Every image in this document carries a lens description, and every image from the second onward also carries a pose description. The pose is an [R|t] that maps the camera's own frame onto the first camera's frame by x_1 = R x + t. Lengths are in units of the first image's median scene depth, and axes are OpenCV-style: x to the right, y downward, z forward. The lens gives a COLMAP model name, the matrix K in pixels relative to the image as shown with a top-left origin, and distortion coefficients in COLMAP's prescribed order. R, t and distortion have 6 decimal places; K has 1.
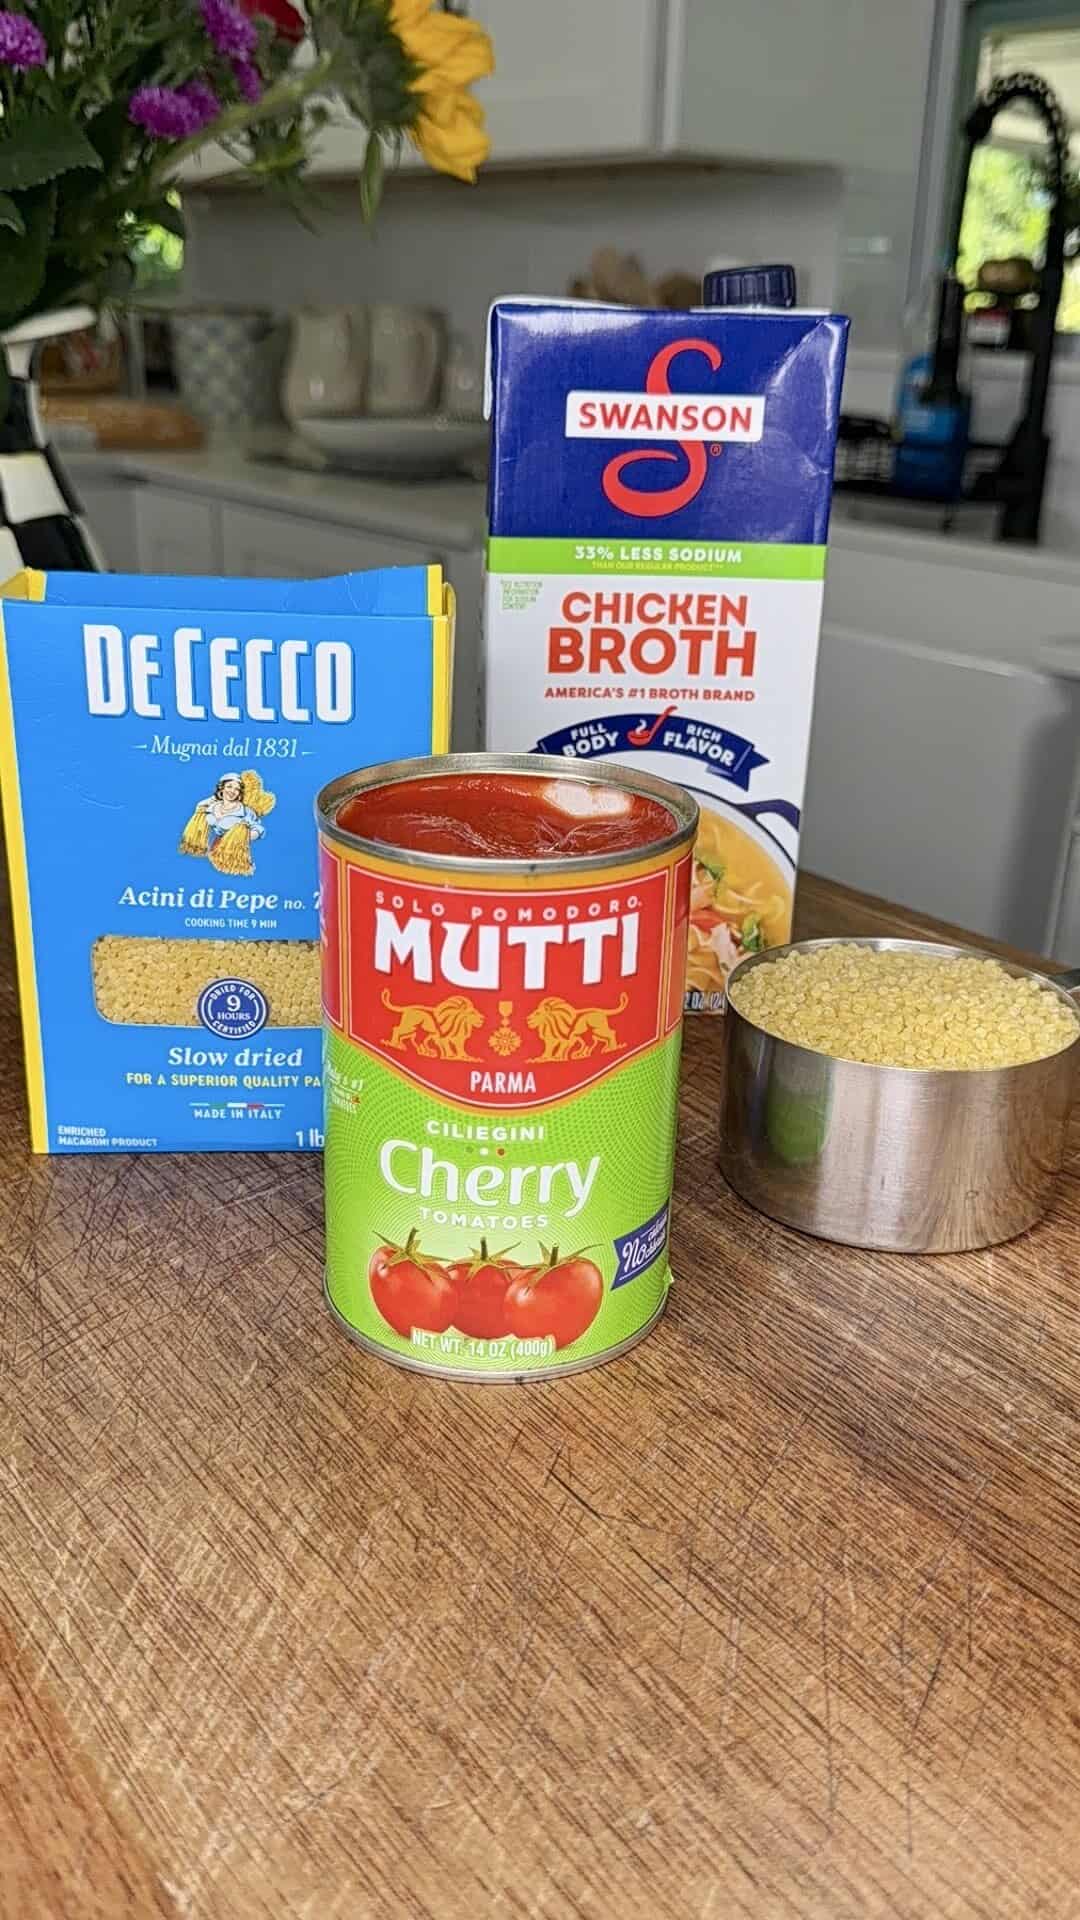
lens RADIAL K [[1741.6, 0, 540.0], [0, 1741.6, 960.0], [0, 0, 1]] dist [0.114386, -0.398301]
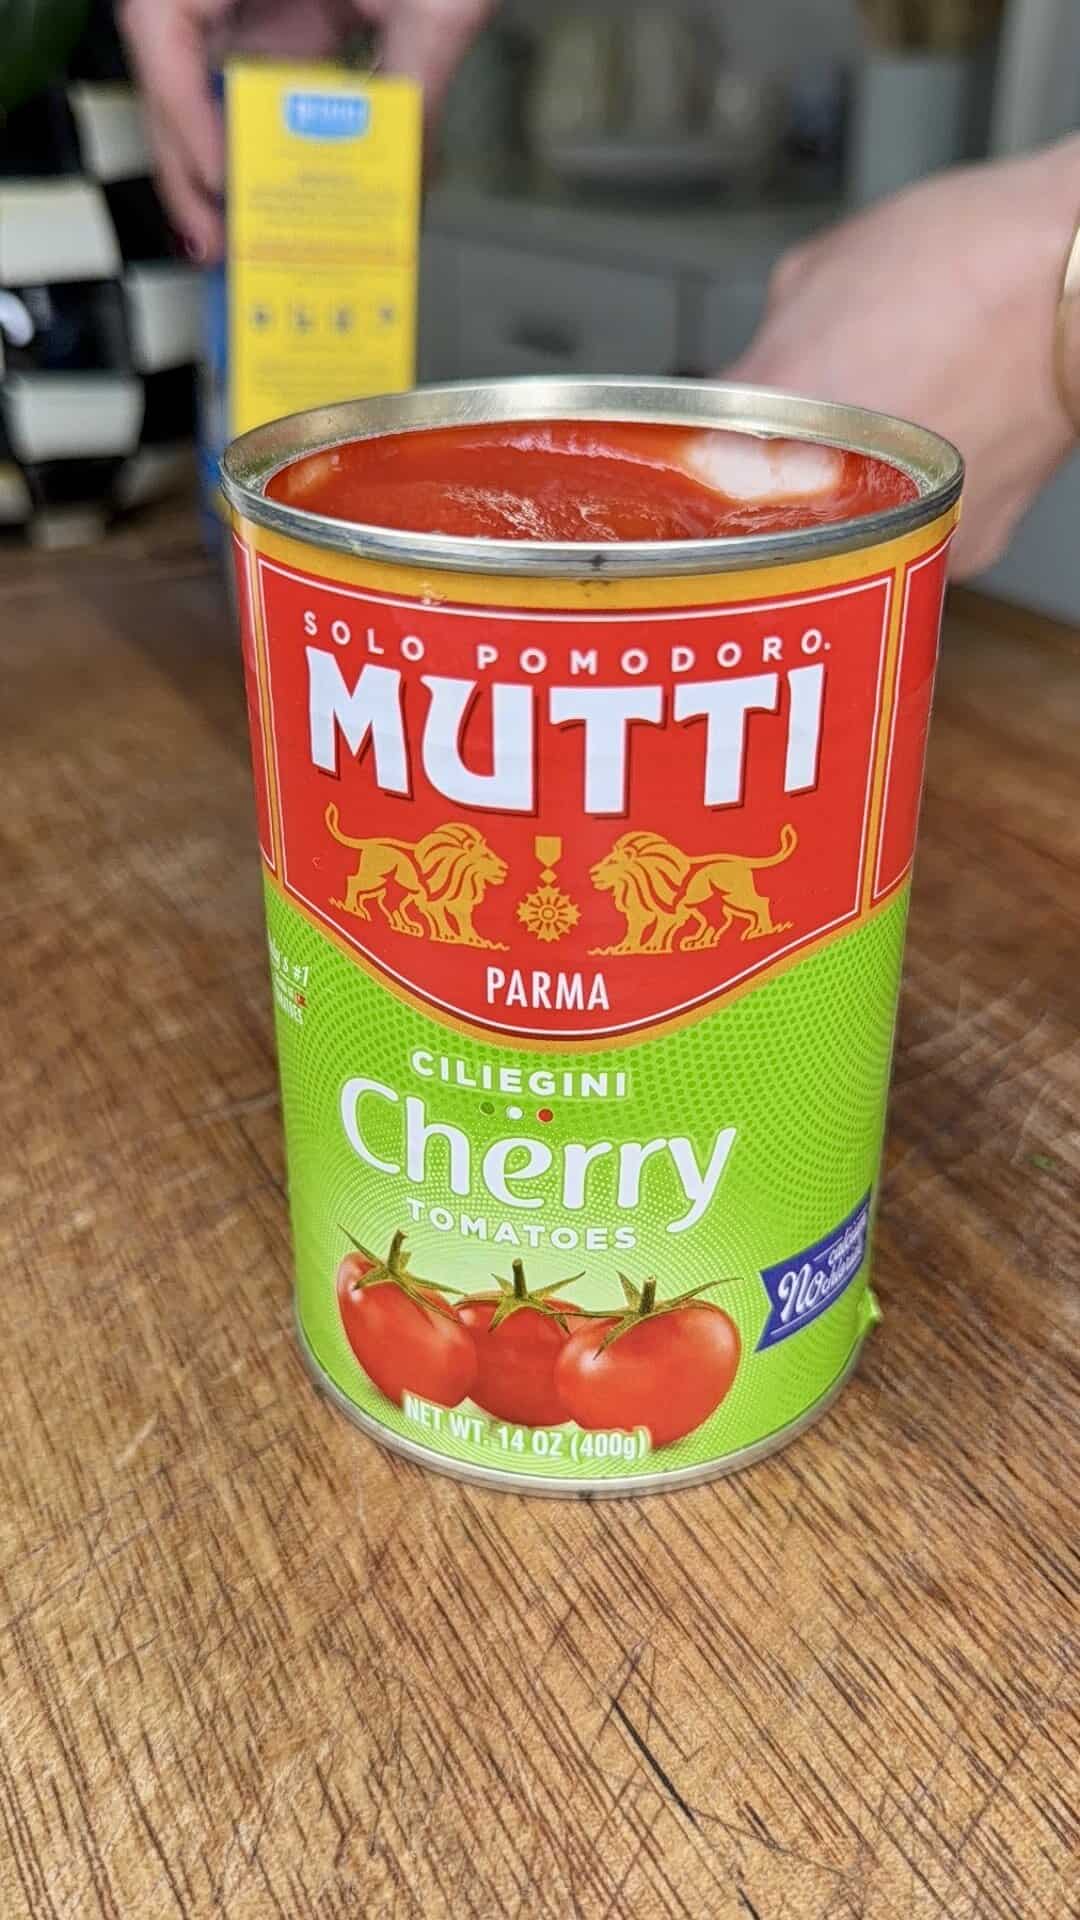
lens RADIAL K [[1741.6, 0, 540.0], [0, 1741.6, 960.0], [0, 0, 1]] dist [0.114386, -0.398301]
pose [[0.988087, 0.042739, -0.147840, 0.053696], [-0.025163, 0.992603, 0.118771, -0.000709], [0.151823, -0.113636, 0.981854, 0.486989]]
